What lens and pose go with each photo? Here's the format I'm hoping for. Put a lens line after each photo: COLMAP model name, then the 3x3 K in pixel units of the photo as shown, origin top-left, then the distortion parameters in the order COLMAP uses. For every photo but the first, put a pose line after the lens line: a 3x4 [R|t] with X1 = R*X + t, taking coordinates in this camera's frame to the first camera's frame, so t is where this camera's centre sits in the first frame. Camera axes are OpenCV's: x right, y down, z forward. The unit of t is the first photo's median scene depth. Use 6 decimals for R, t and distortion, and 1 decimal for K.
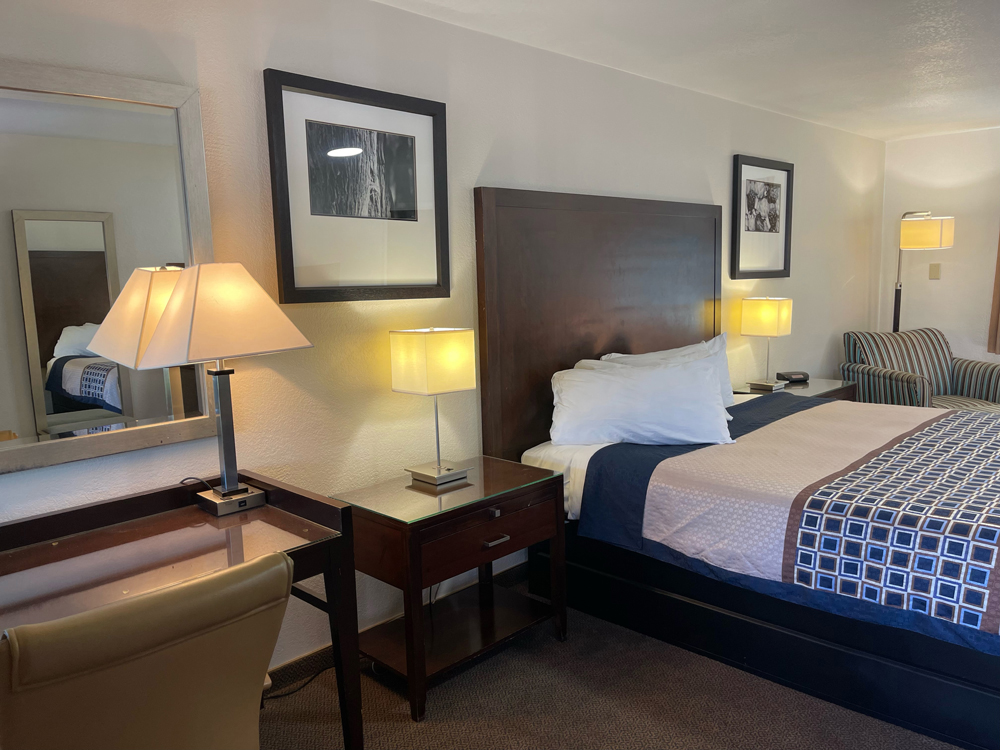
lens RADIAL K [[752.4, 0, 496.0], [0, 752.4, 387.7], [0, 0, 1]] dist [0.030914, -0.049637]
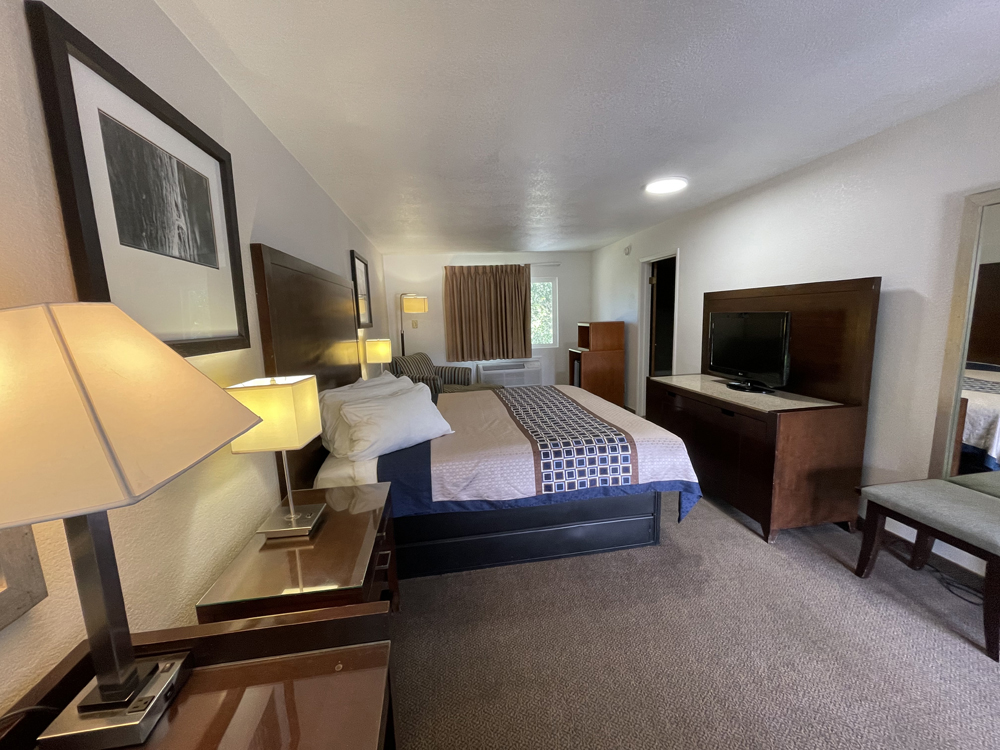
lens RADIAL K [[401.3, 0, 498.5], [0, 401.3, 377.1], [0, 0, 1]] dist [-0.004101, -0.000296]
pose [[0.600244, -0.113674, 0.791698, -0.233108], [0.138058, 0.989716, 0.037433, -0.036806], [-0.787812, 0.086831, 0.609765, 0.304248]]
